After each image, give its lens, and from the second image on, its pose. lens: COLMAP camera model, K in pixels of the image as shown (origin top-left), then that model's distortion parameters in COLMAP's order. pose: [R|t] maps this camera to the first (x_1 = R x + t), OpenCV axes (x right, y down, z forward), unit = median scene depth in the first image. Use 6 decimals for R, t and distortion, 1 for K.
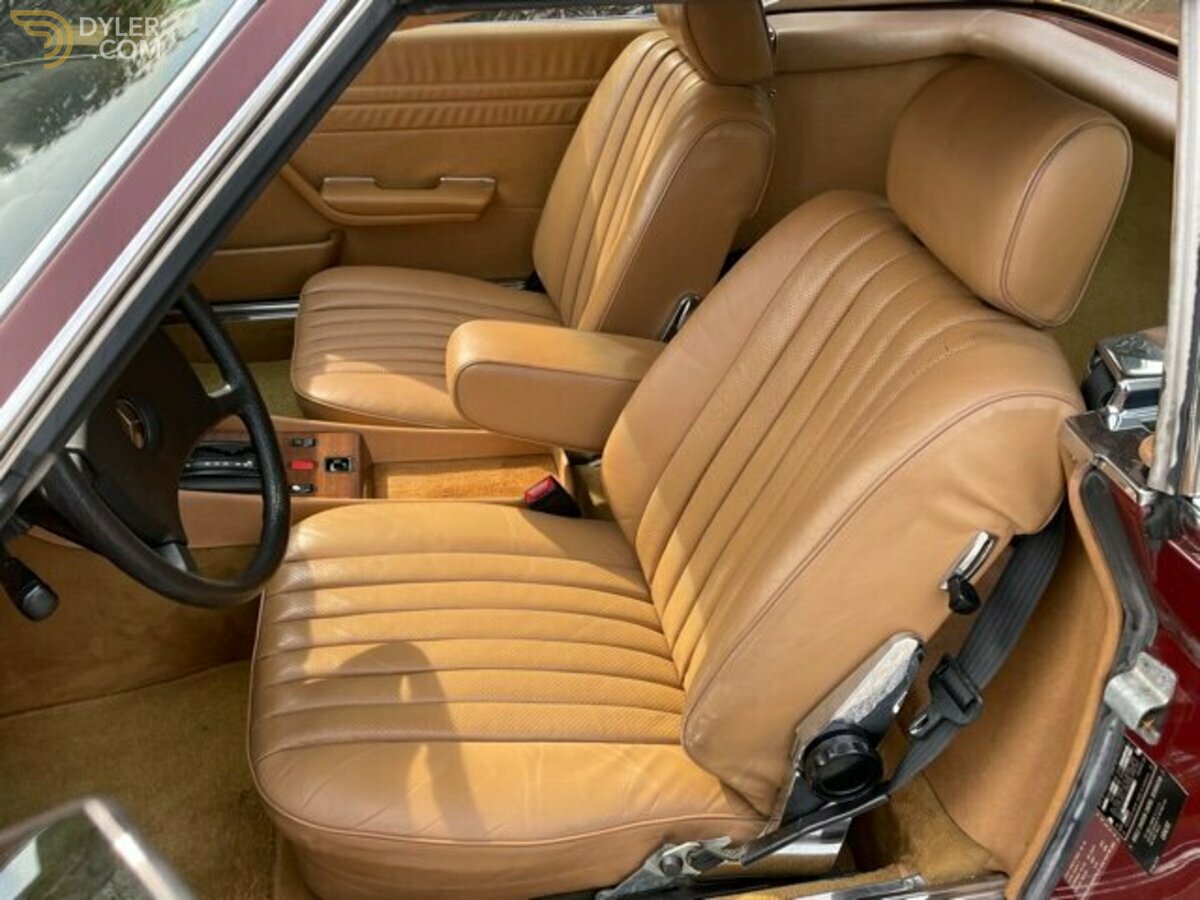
lens RADIAL K [[1103.9, 0, 600.0], [0, 1103.9, 450.0], [0, 0, 1]] dist [0.011419, 0.001206]
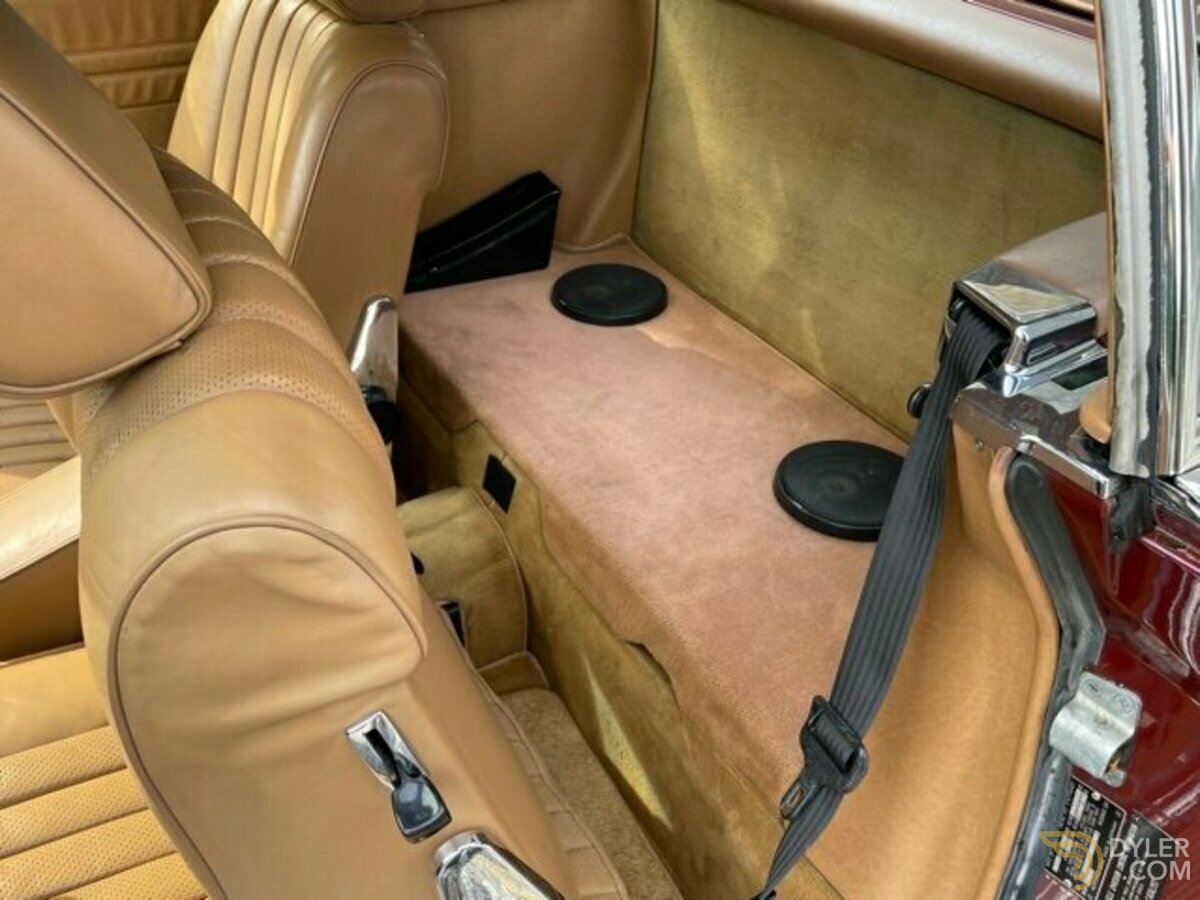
lens RADIAL K [[1103.9, 0, 600.0], [0, 1103.9, 450.0], [0, 0, 1]] dist [0.011419, 0.001206]
pose [[0.941205, -0.192857, 0.277378, -0.008354], [0.189435, 0.981104, 0.039353, -0.060351], [-0.279726, 0.015506, 0.959955, 0.346974]]
